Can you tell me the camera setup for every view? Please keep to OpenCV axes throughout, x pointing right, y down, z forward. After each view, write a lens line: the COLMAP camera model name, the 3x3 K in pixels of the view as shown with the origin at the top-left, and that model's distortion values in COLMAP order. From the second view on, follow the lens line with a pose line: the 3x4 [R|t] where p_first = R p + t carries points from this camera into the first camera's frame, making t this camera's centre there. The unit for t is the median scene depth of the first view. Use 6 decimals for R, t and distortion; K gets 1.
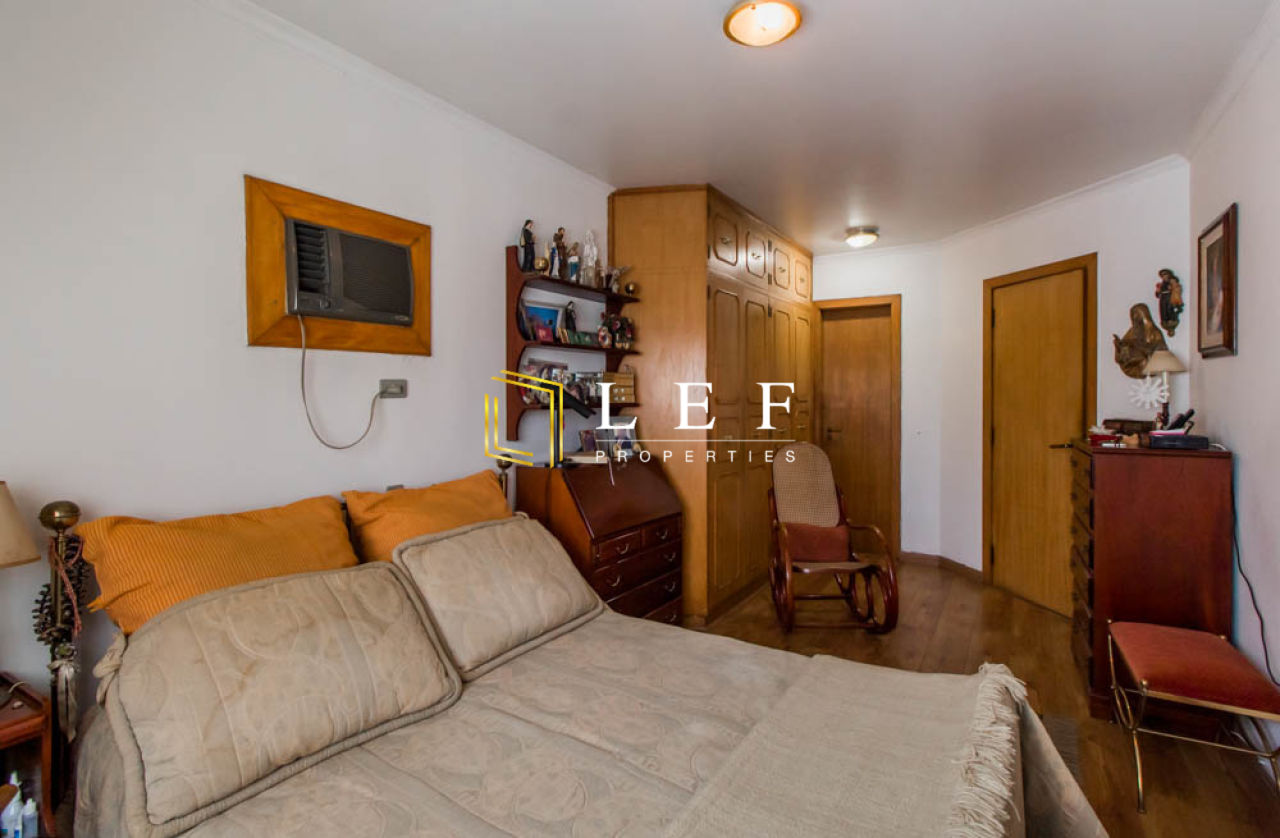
lens RADIAL K [[601.0, 0, 640.1], [0, 601.0, 402.3], [0, 0, 1]] dist [0.001336, 0.000525]
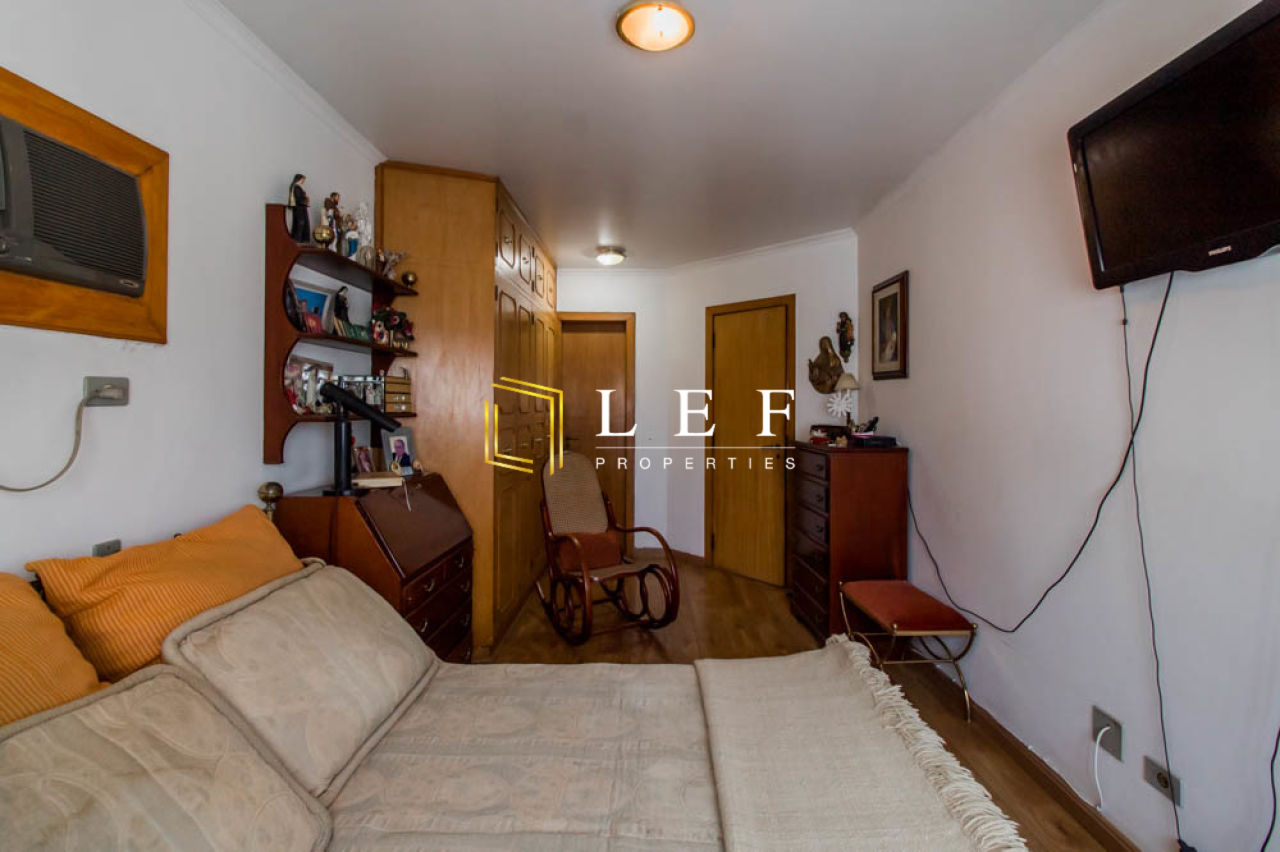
lens RADIAL K [[594.1, 0, 642.1], [0, 594.1, 402.6], [0, 0, 1]] dist [-0.000755, 0.000615]
pose [[0.846282, 0.007736, 0.532680, -0.209168], [-0.000214, 0.999899, -0.014182, -0.001449], [-0.532736, 0.011888, 0.846198, 0.124945]]
